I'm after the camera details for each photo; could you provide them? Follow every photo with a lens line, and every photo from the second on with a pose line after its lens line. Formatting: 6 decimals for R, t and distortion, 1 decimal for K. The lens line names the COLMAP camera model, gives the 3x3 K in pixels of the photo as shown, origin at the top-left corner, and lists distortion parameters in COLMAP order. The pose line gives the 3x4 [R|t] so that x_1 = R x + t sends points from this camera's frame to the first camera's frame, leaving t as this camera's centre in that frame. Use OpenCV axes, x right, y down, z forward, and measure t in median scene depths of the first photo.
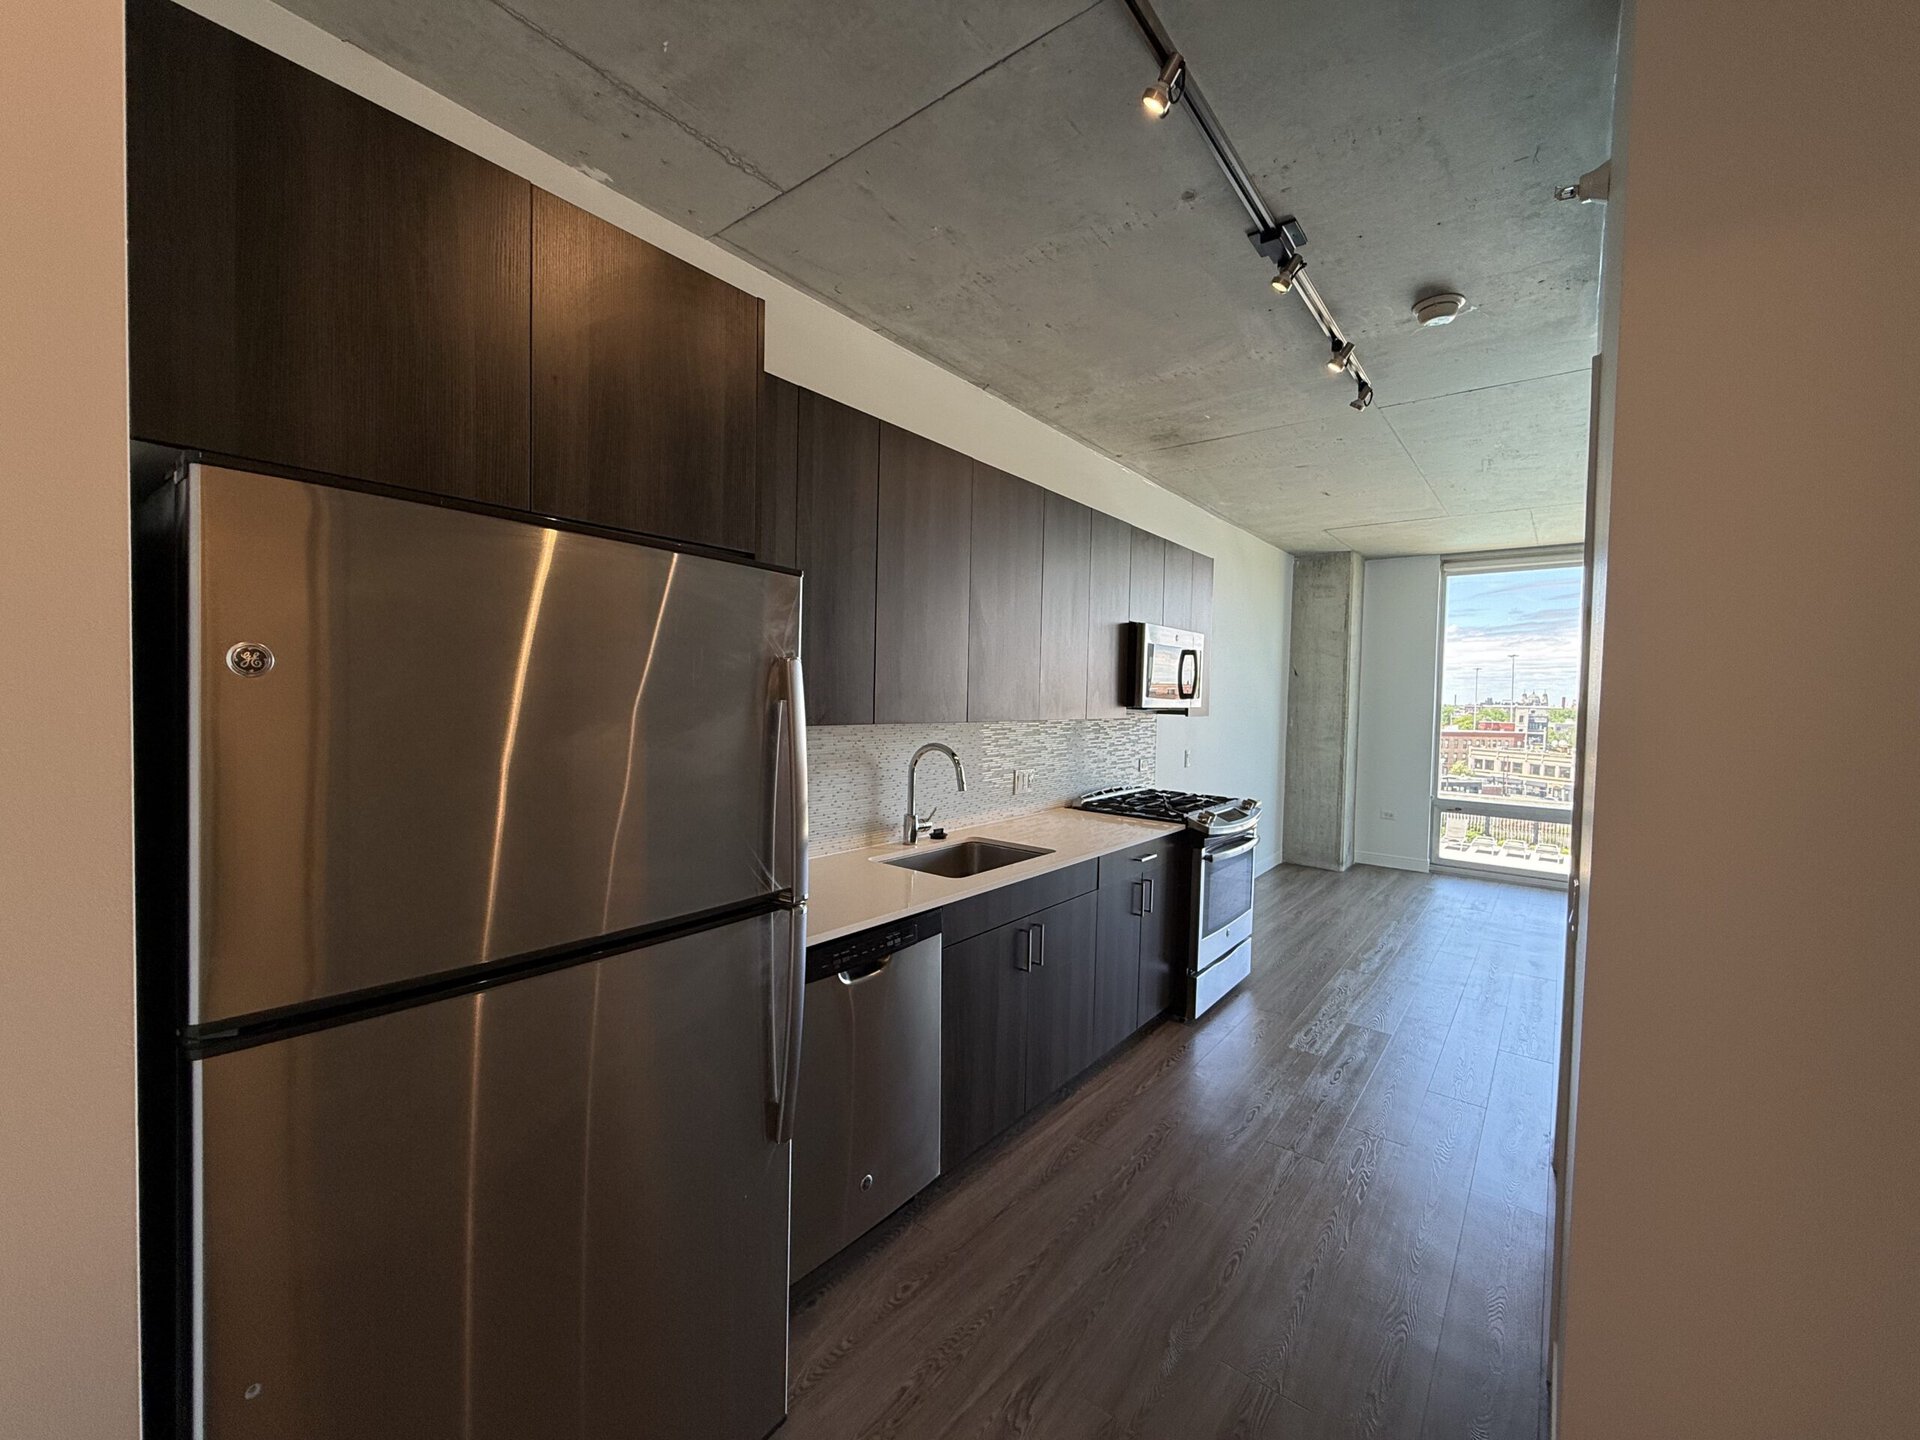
lens RADIAL K [[768.1, 0, 973.0], [0, 768.1, 715.3], [0, 0, 1]] dist [-0.002436, 0.000330]
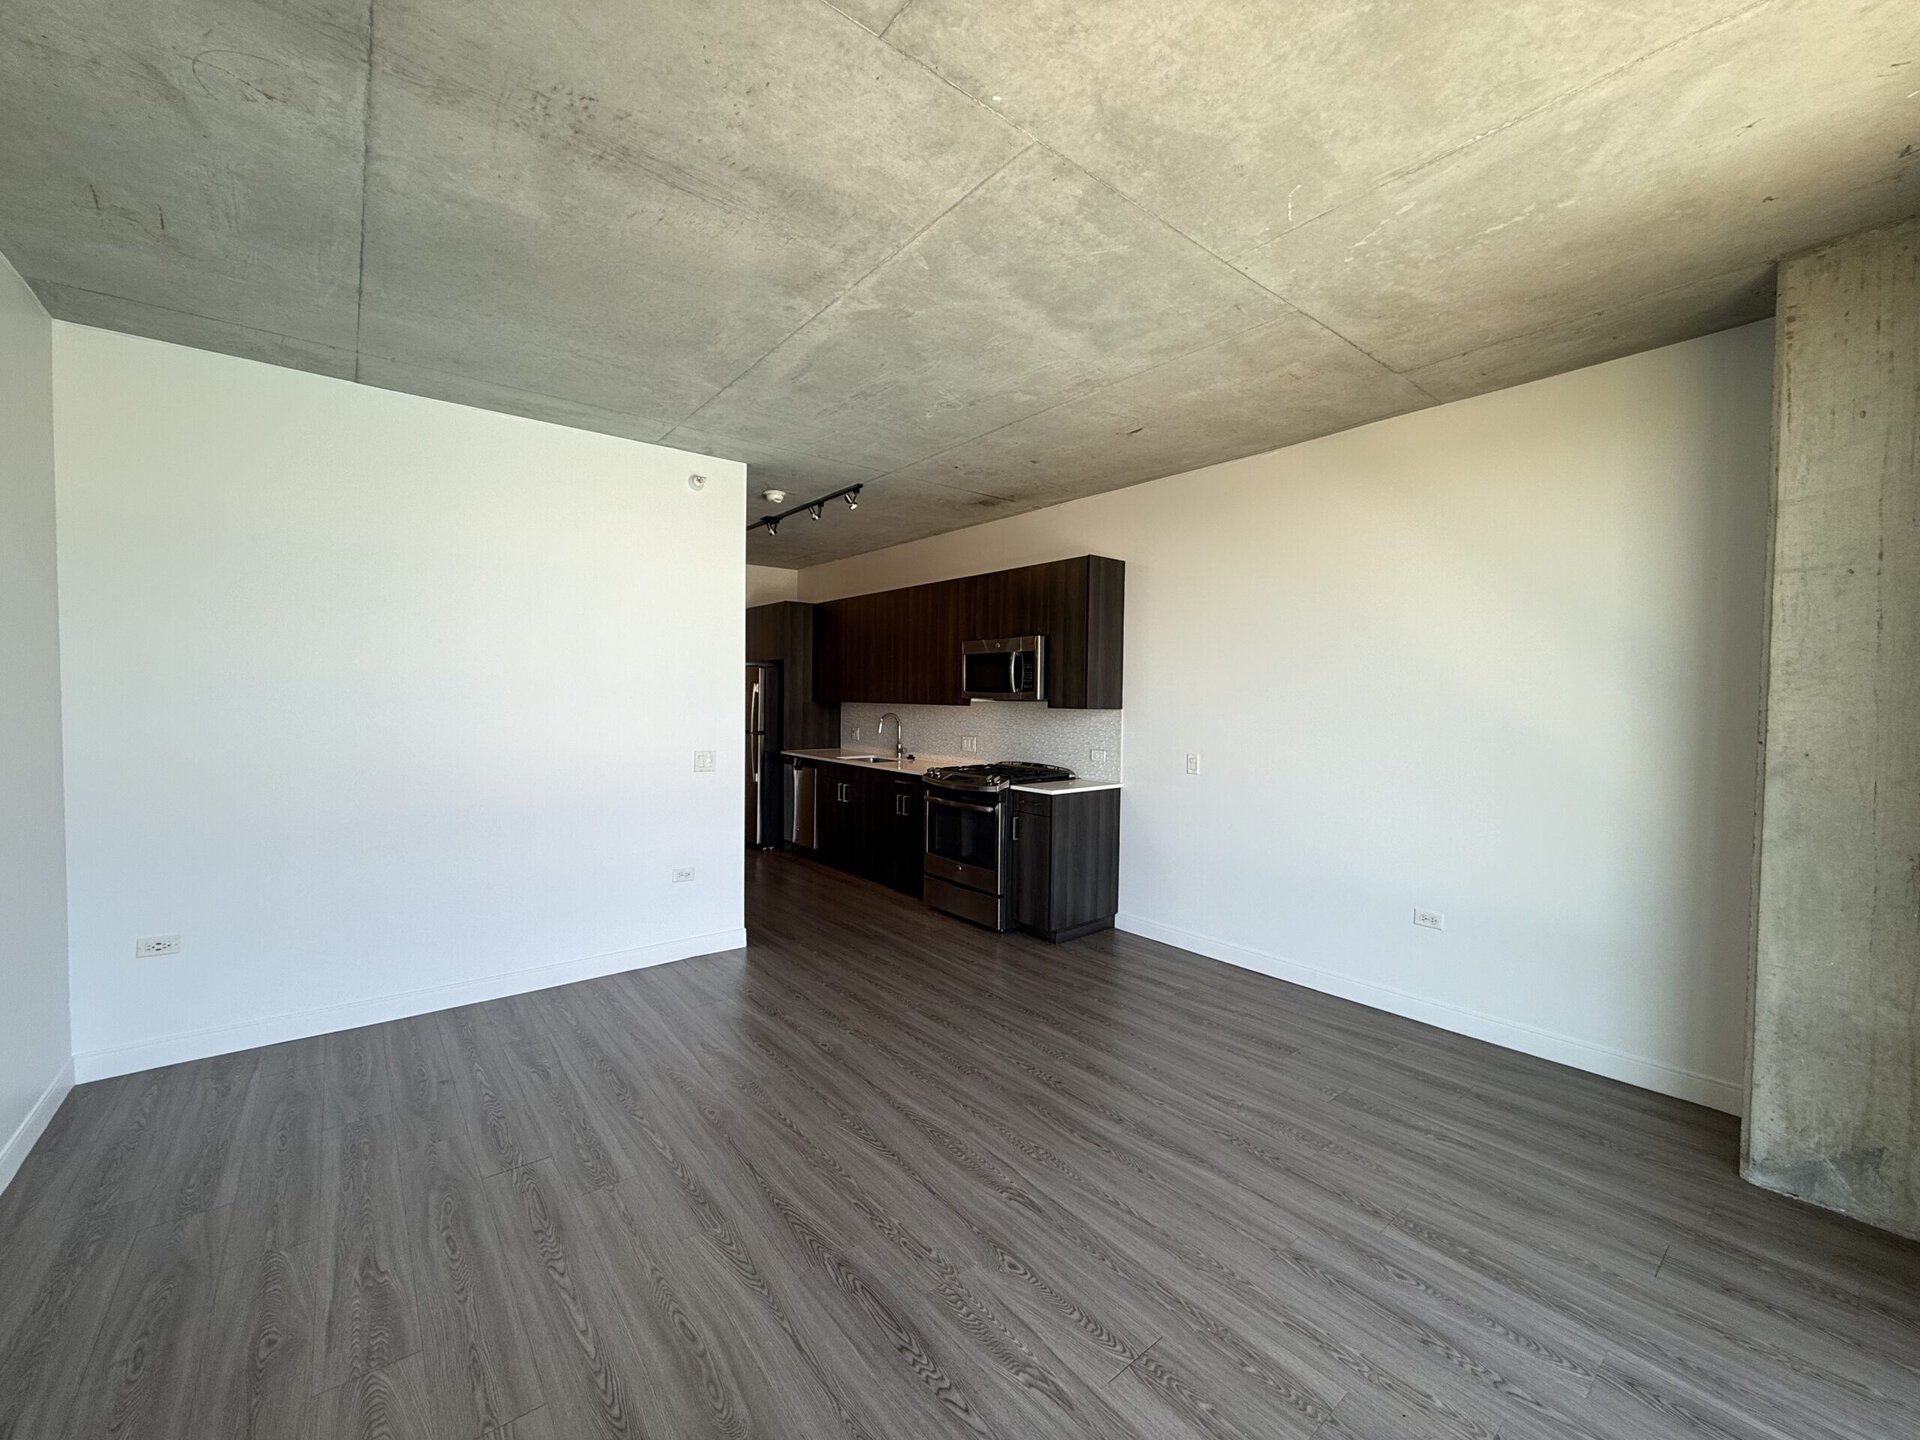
lens RADIAL K [[768.1, 0, 956.8], [0, 768.1, 718.9], [0, 0, 1]] dist [-0.002436, 0.000330]
pose [[-0.227687, 0.004872, -0.973722, 1.997499], [-0.042554, 0.998982, 0.014949, 0.009415], [0.972804, 0.044840, -0.227248, 1.586177]]
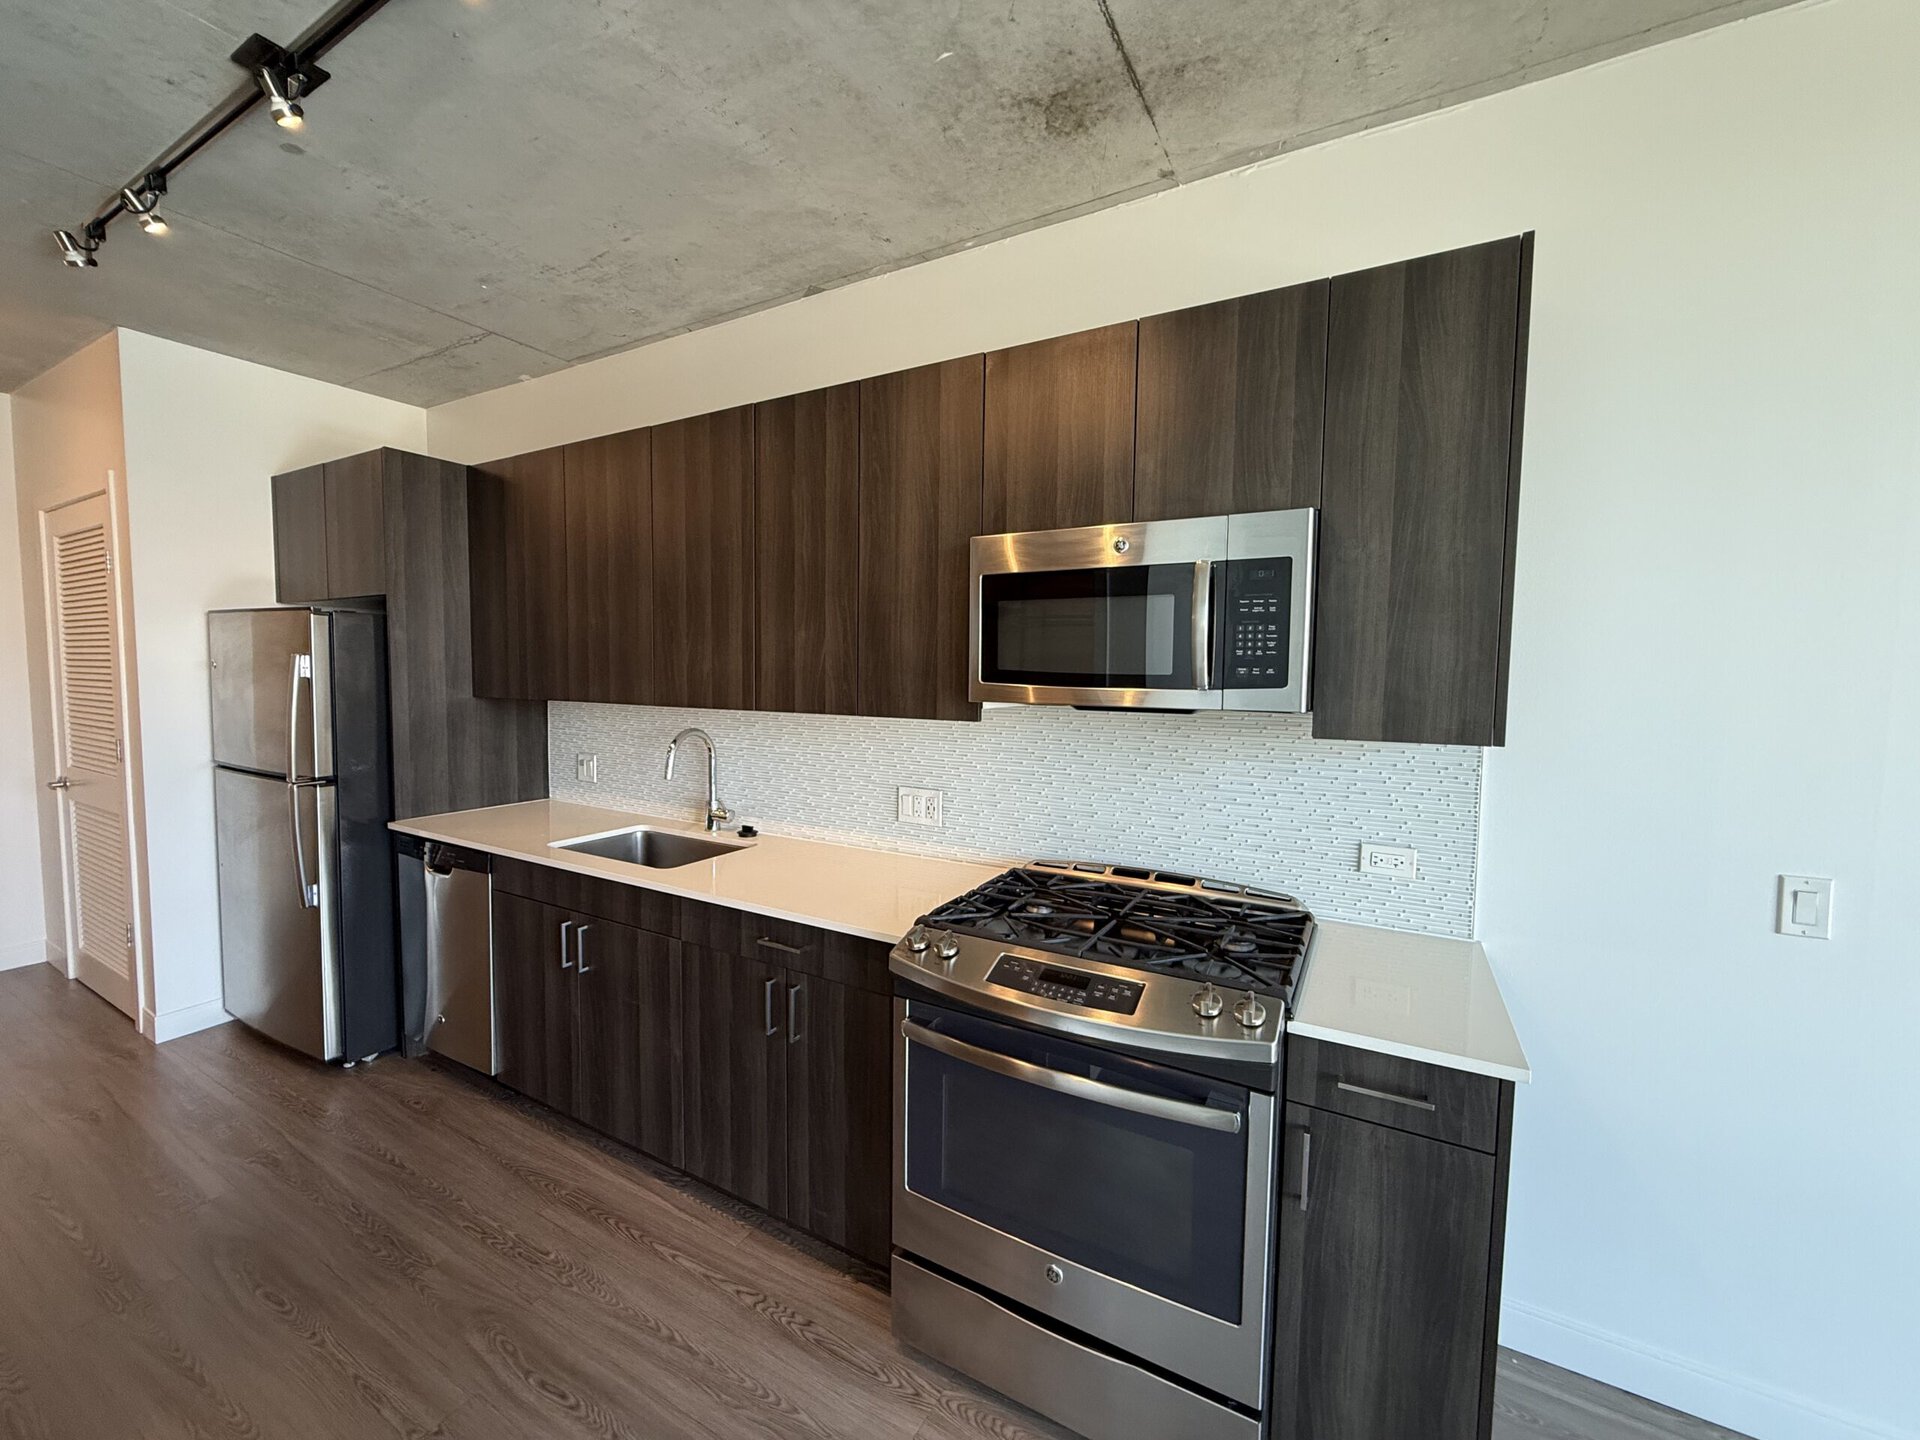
lens RADIAL K [[768.1, 0, 952.5], [0, 768.1, 720.7], [0, 0, 1]] dist [-0.002436, 0.000330]
pose [[0.137924, 0.039852, -0.989641, 0.874421], [-0.036544, 0.998715, 0.035124, -0.018162], [0.989768, 0.031321, 0.139203, 1.093757]]
